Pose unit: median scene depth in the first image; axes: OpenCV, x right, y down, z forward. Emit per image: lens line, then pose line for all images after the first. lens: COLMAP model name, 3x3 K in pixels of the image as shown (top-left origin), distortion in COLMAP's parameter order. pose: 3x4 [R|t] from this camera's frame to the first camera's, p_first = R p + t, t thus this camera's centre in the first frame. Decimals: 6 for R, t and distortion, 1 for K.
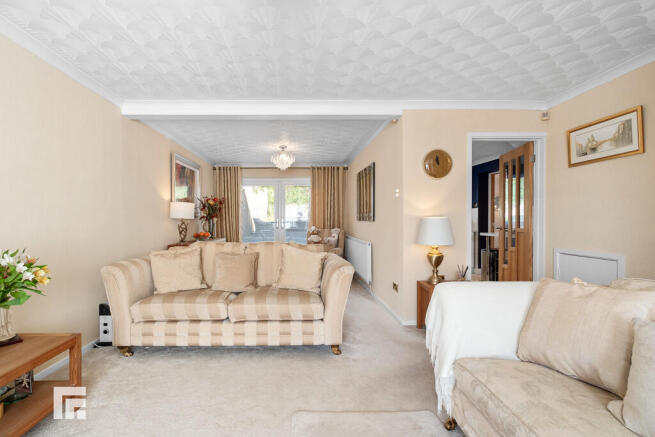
lens RADIAL K [[286.2, 0, 304.8], [0, 286.2, 221.6], [0, 0, 1]] dist [-0.001033, 0.000929]
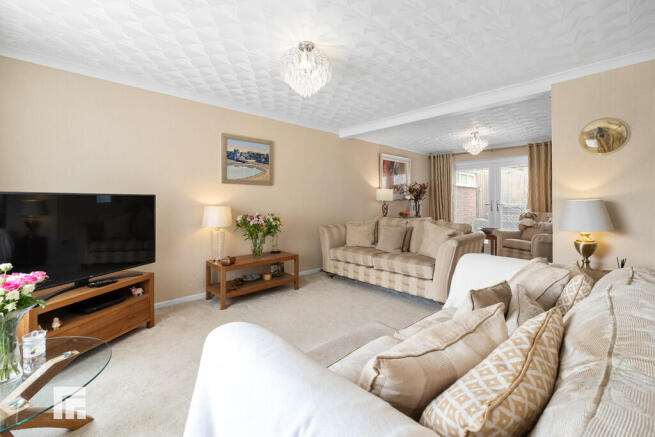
lens RADIAL K [[286.2, 0, 337.1], [0, 286.2, 196.4], [0, 0, 1]] dist [-0.001033, 0.000929]
pose [[0.689214, -0.009916, -0.724490, 0.336425], [-0.007670, 0.999750, -0.020980, -0.000308], [0.724517, 0.020016, 0.688966, -0.093821]]
